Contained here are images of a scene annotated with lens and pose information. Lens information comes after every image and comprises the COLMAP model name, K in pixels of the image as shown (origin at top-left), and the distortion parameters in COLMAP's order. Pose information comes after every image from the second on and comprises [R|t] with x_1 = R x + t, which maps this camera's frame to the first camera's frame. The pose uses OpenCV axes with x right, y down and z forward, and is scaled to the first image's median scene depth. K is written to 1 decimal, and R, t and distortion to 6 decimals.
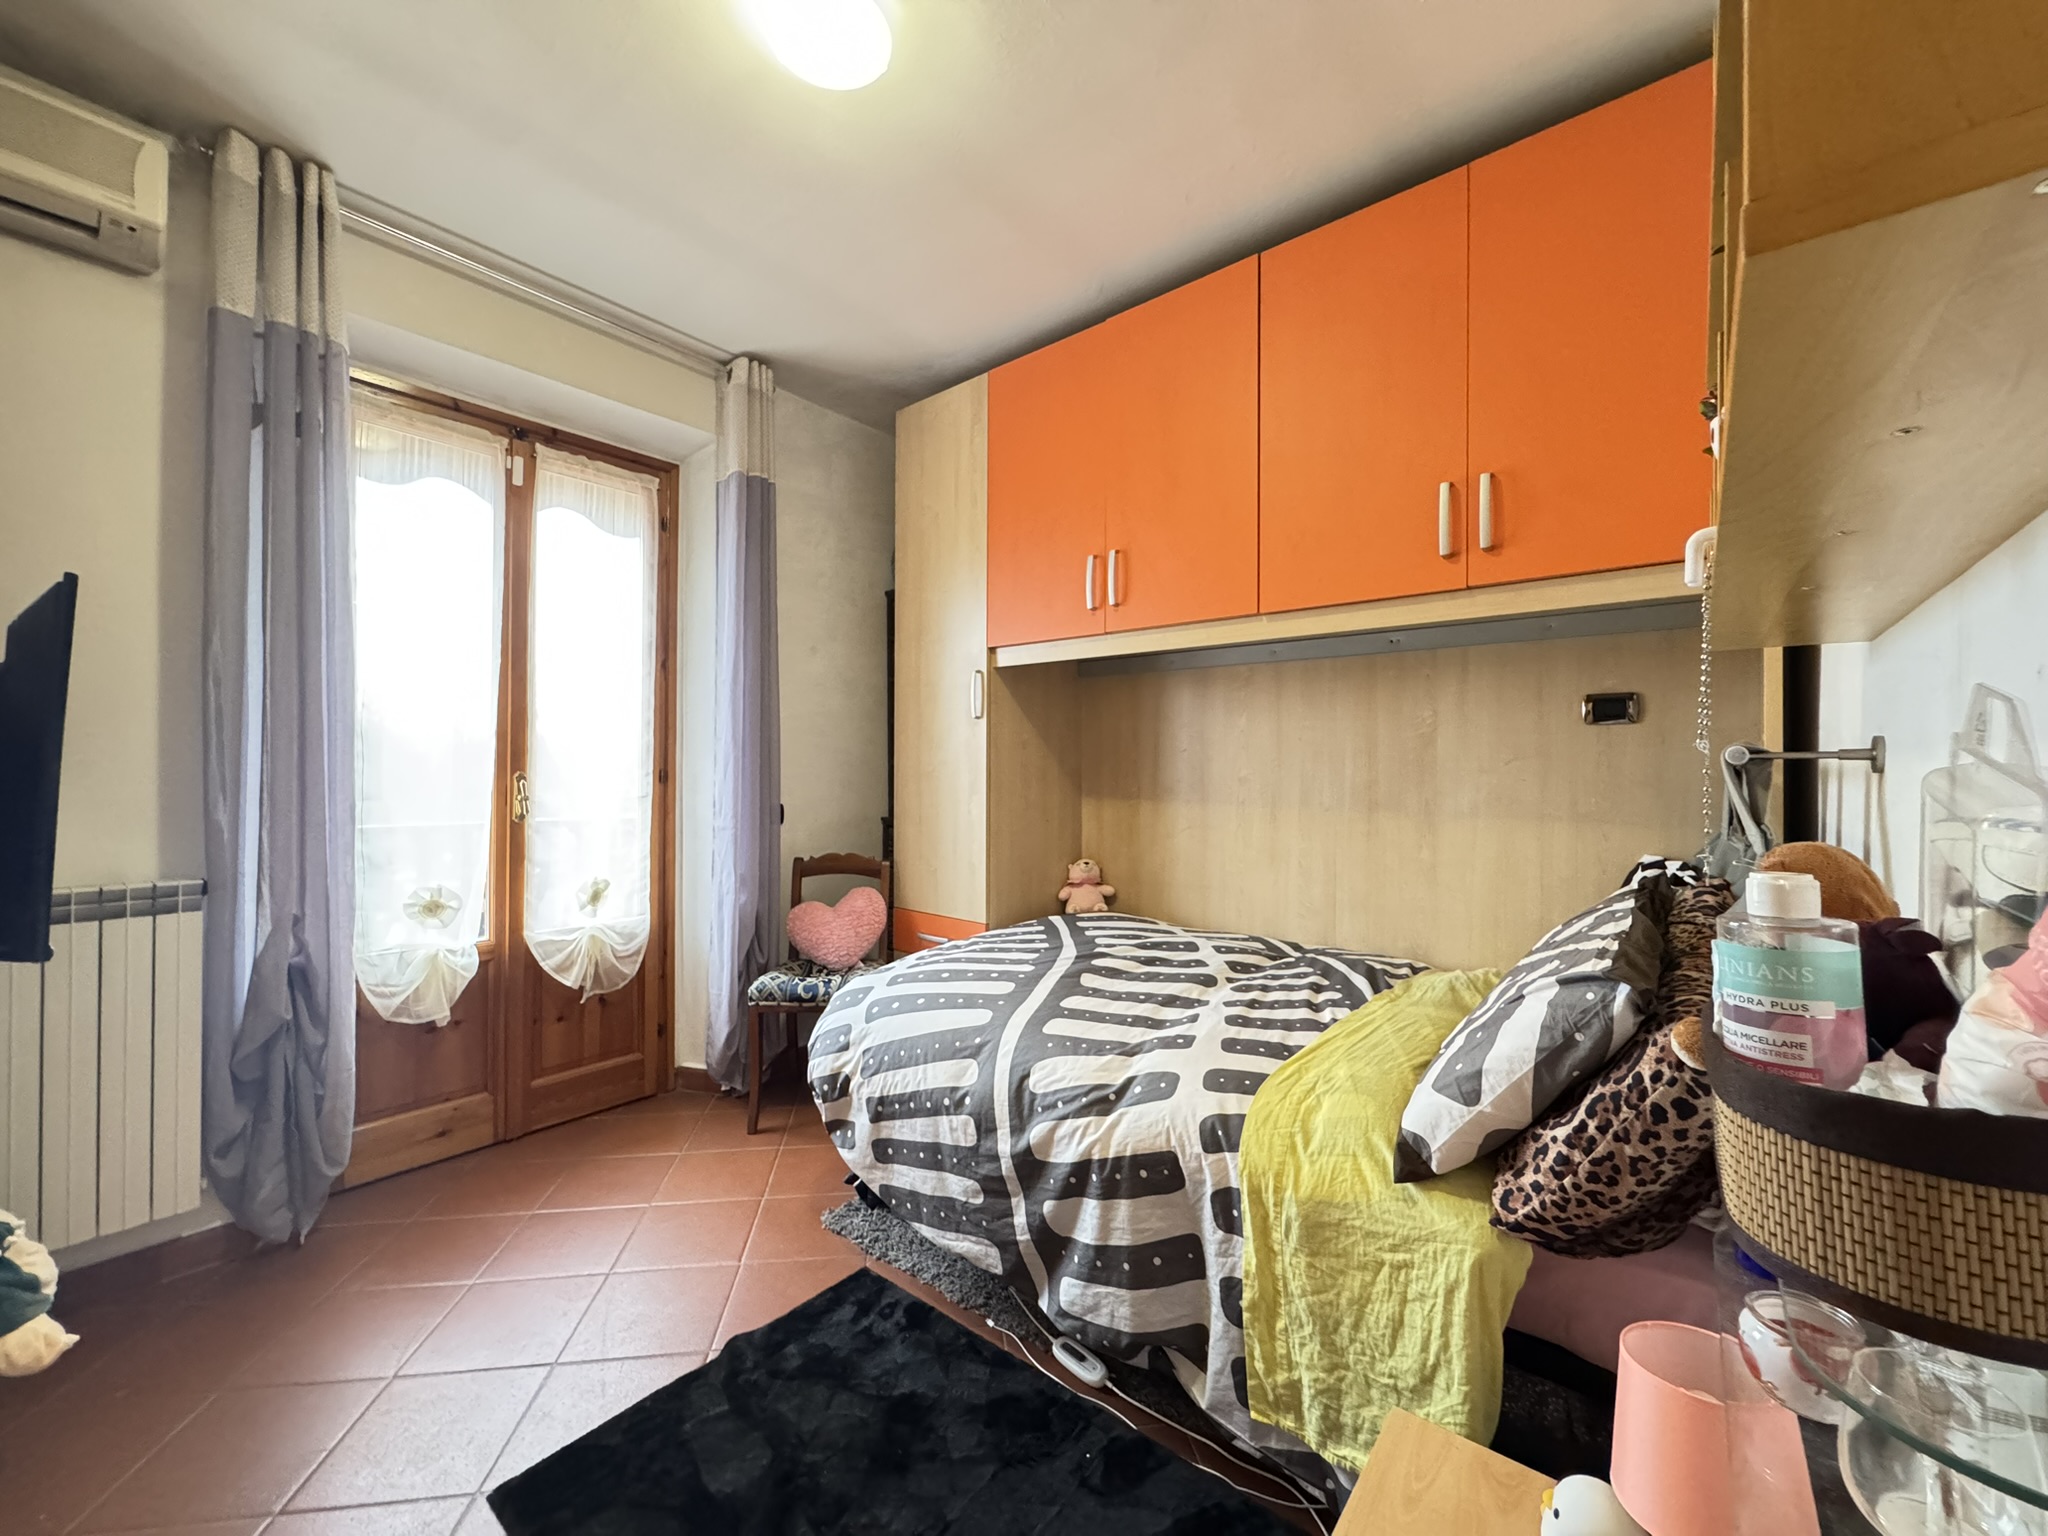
lens RADIAL K [[816.9, 0, 1021.5], [0, 816.9, 767.2], [0, 0, 1]] dist [-0.003749, 0.000457]
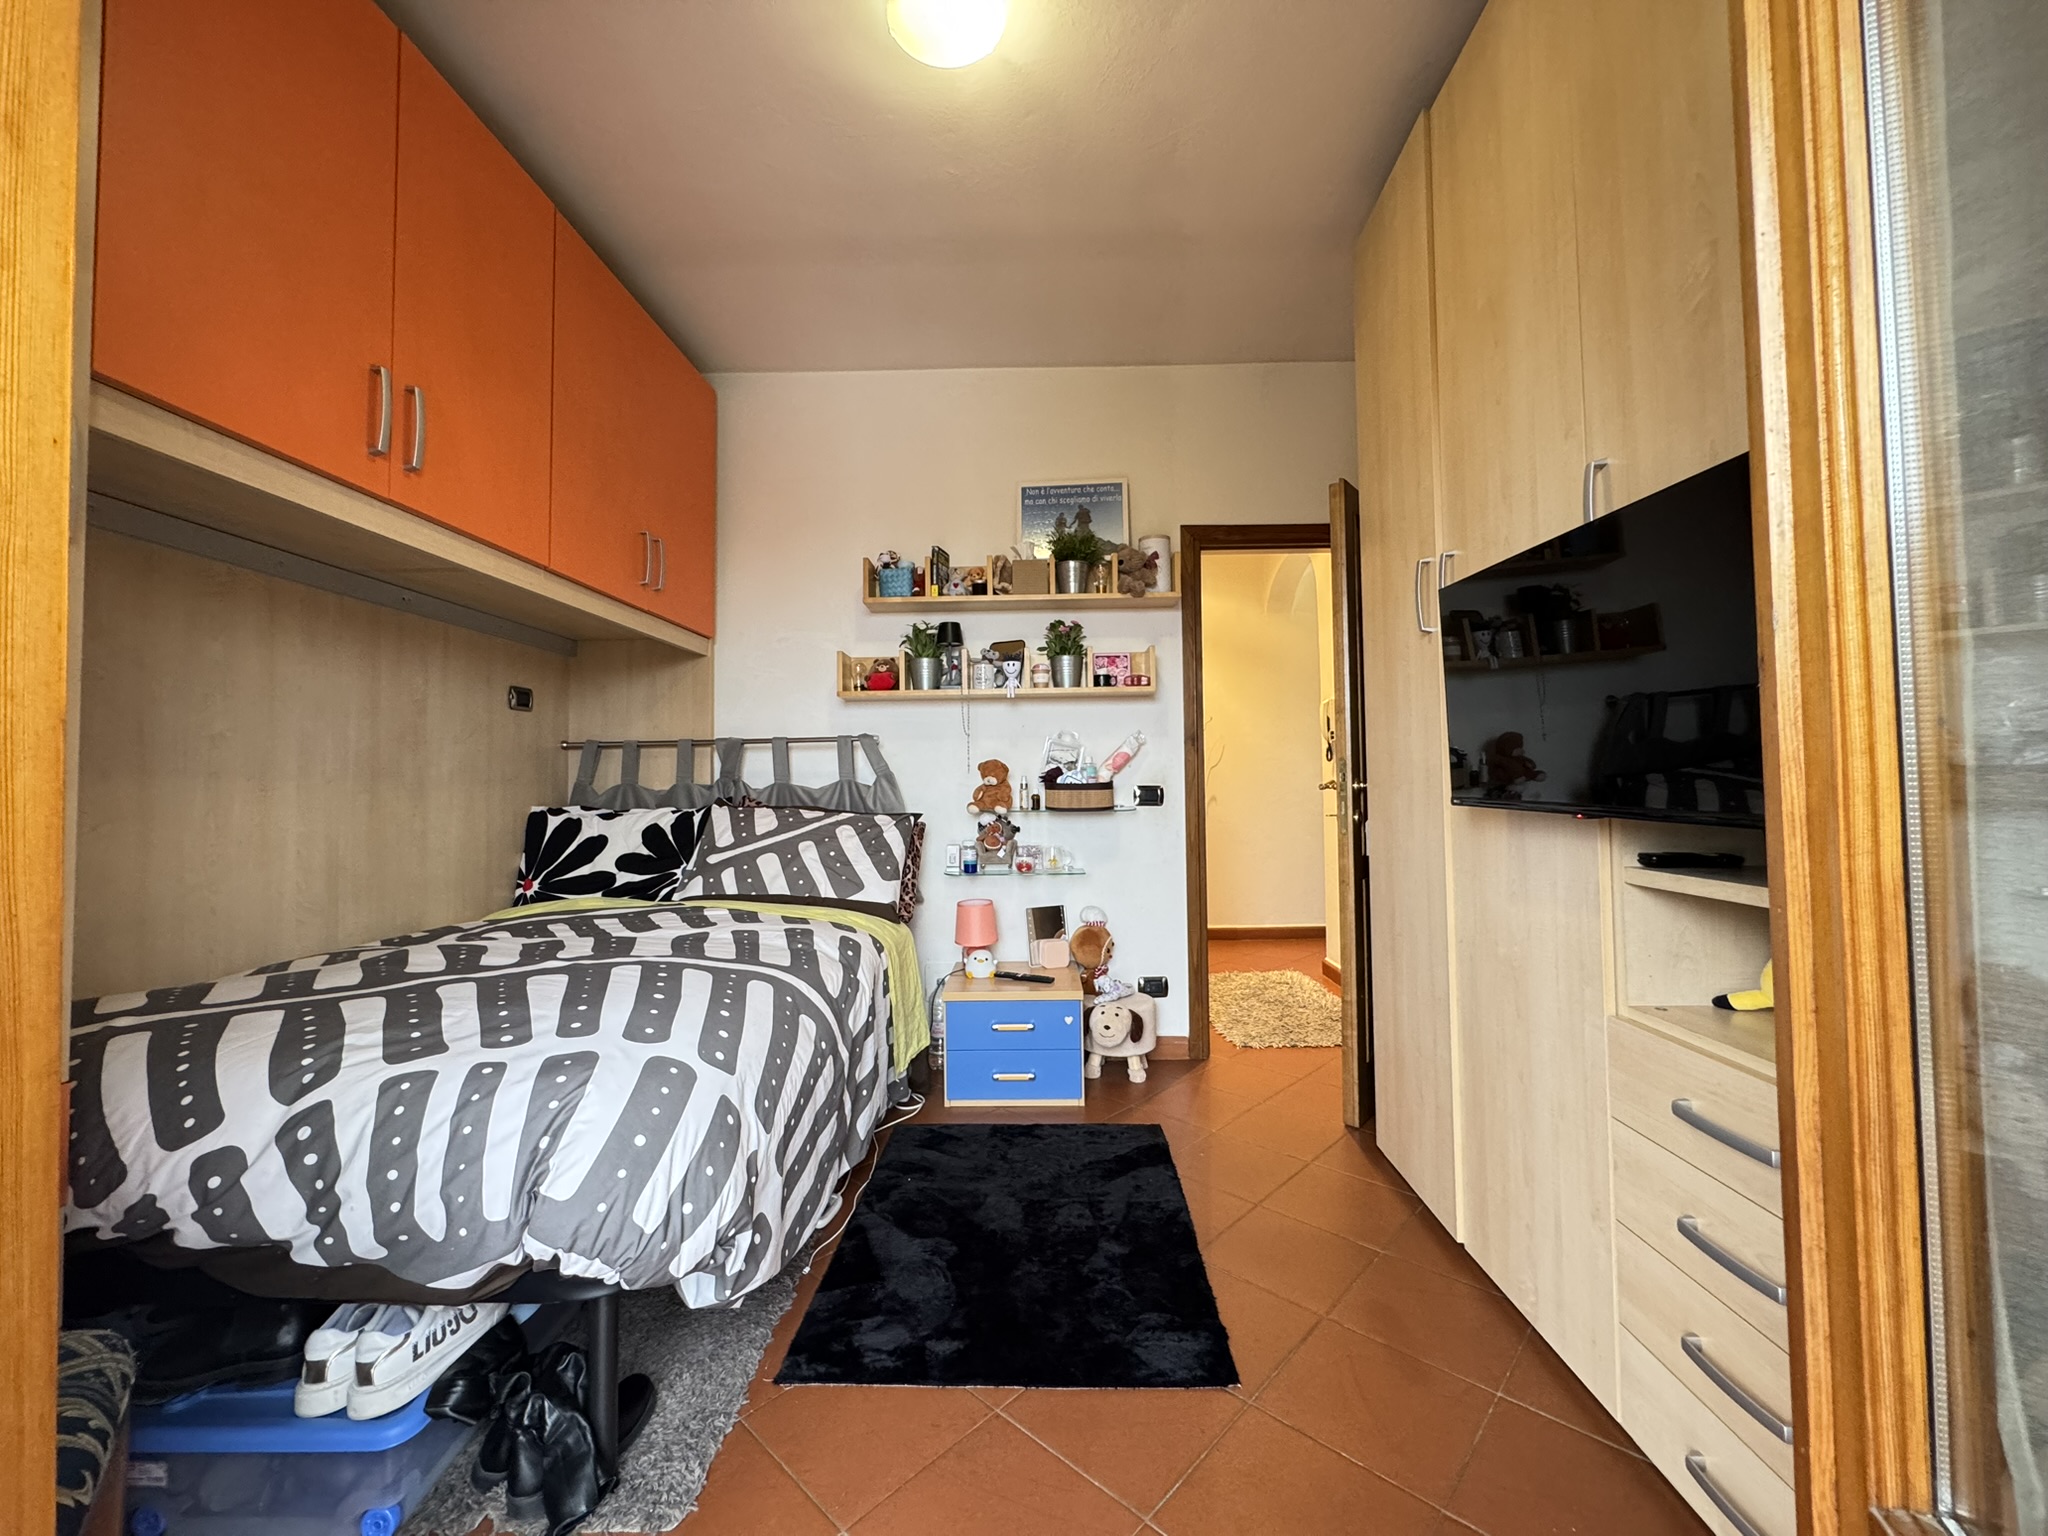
lens RADIAL K [[816.9, 0, 1025.9], [0, 816.9, 763.2], [0, 0, 1]] dist [-0.003749, 0.000457]
pose [[-0.620276, 0.026181, 0.783946, -0.987269], [0.002448, 0.999503, -0.031442, 0.090794], [-0.784380, -0.017584, -0.620032, 1.385356]]
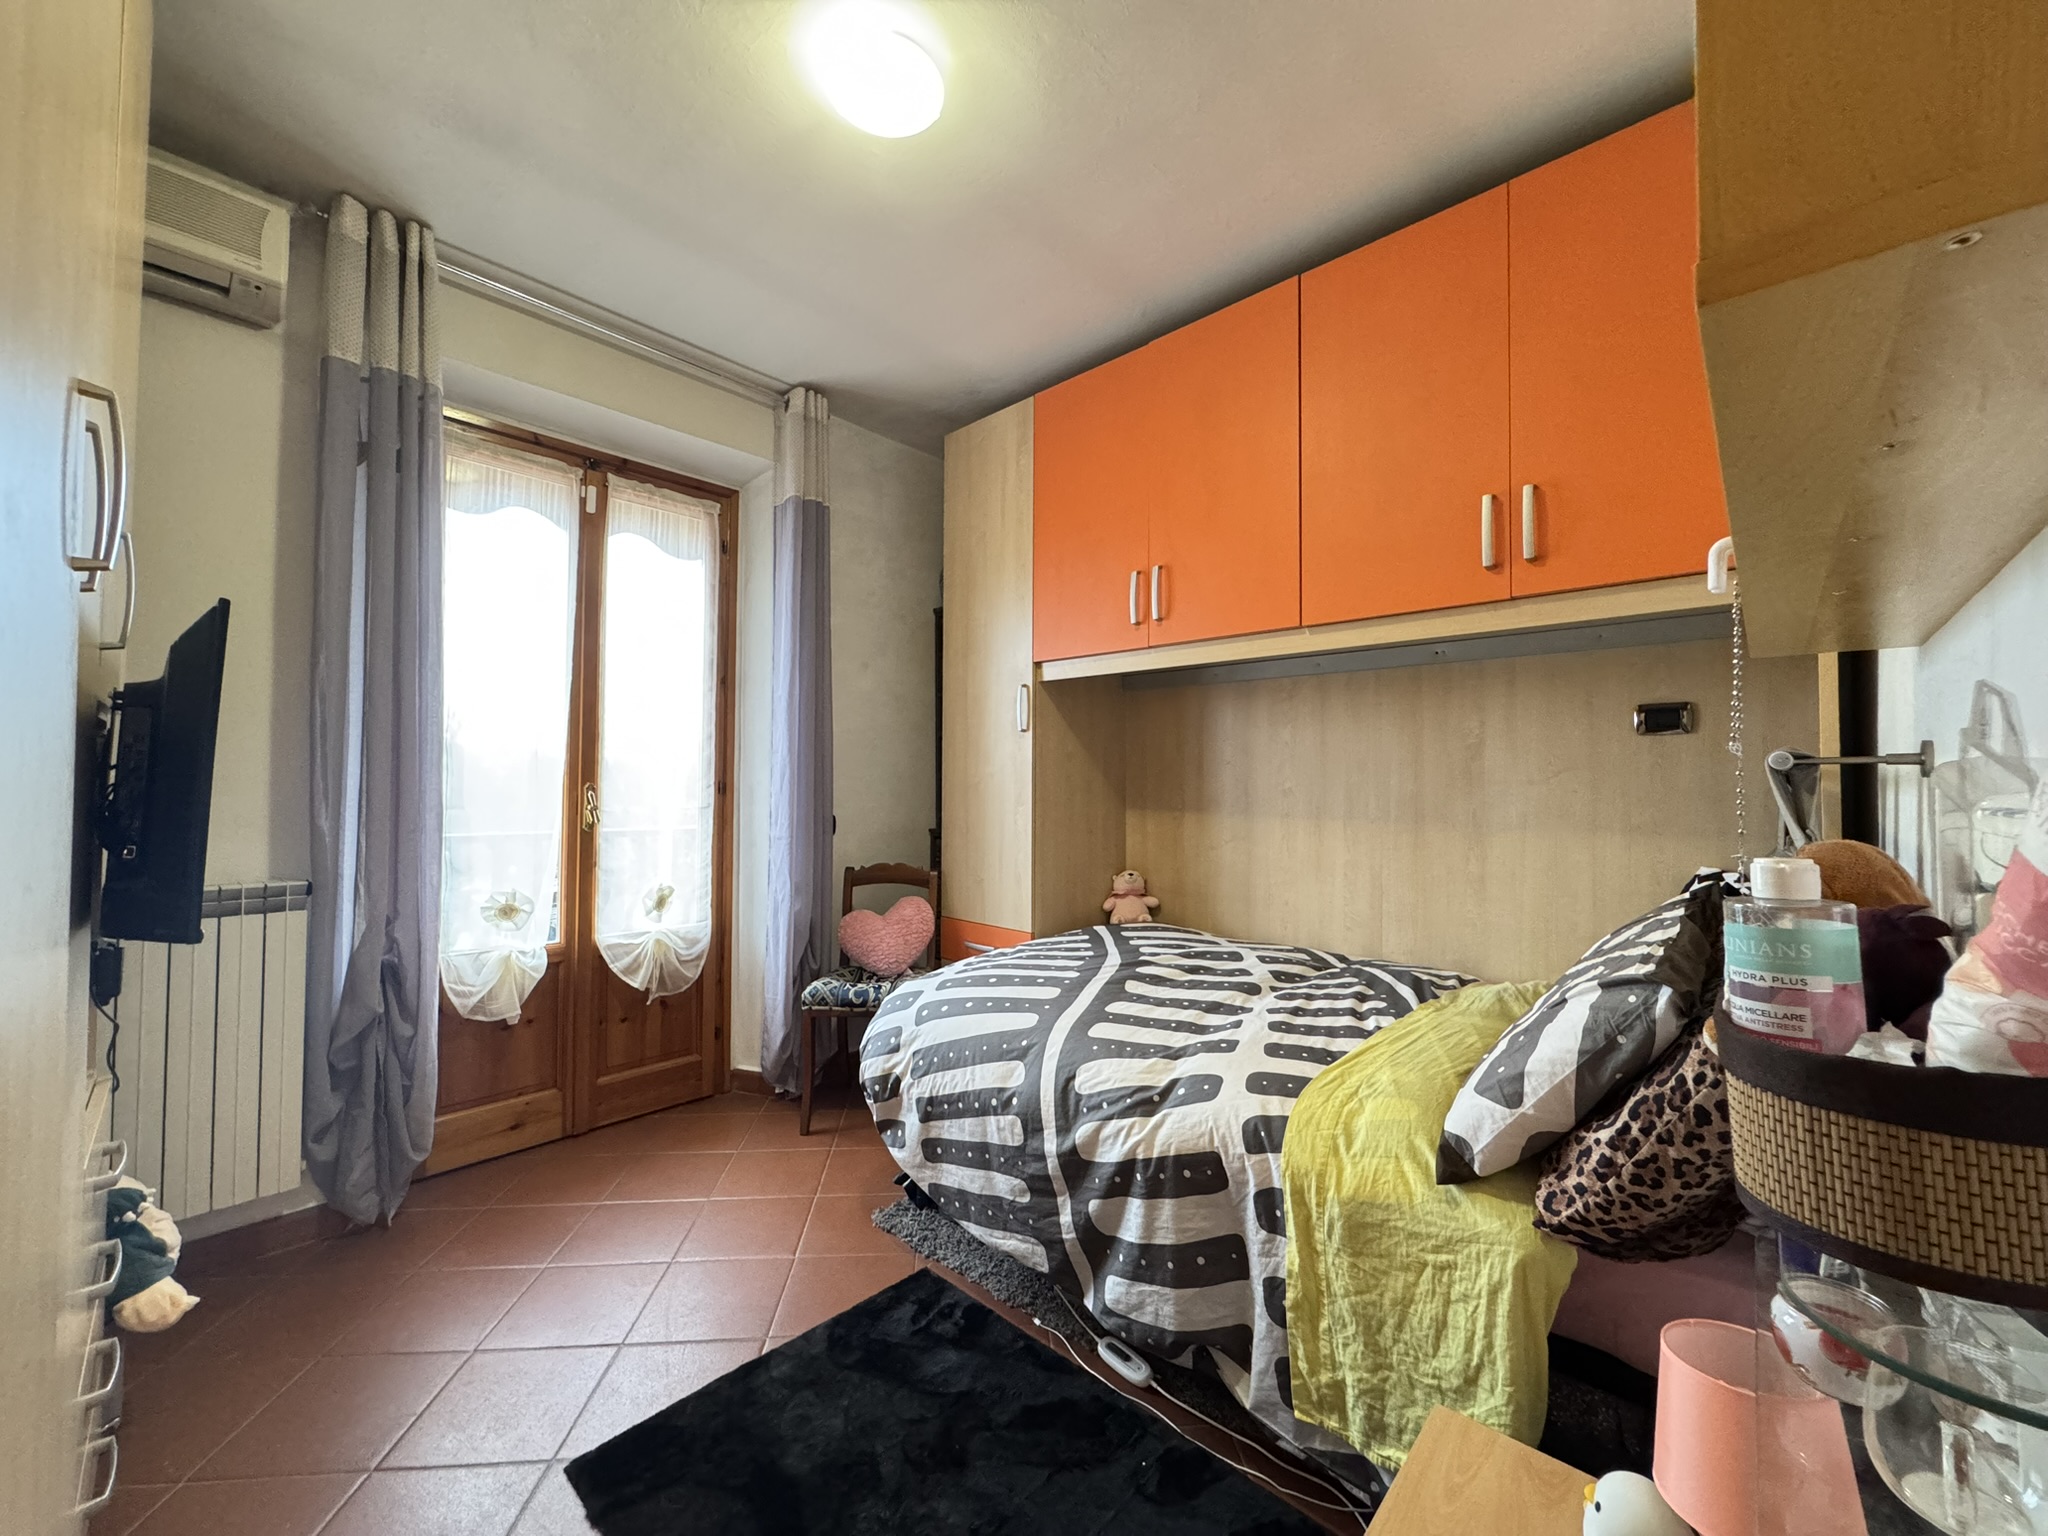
lens RADIAL K [[816.9, 0, 1021.4], [0, 816.9, 768.5], [0, 0, 1]] dist [-0.003749, 0.000457]
pose [[0.998533, -0.000130, -0.054148, -0.001822], [-0.000880, 0.999826, -0.018633, 0.008748], [0.054141, 0.018653, 0.998359, -0.031950]]
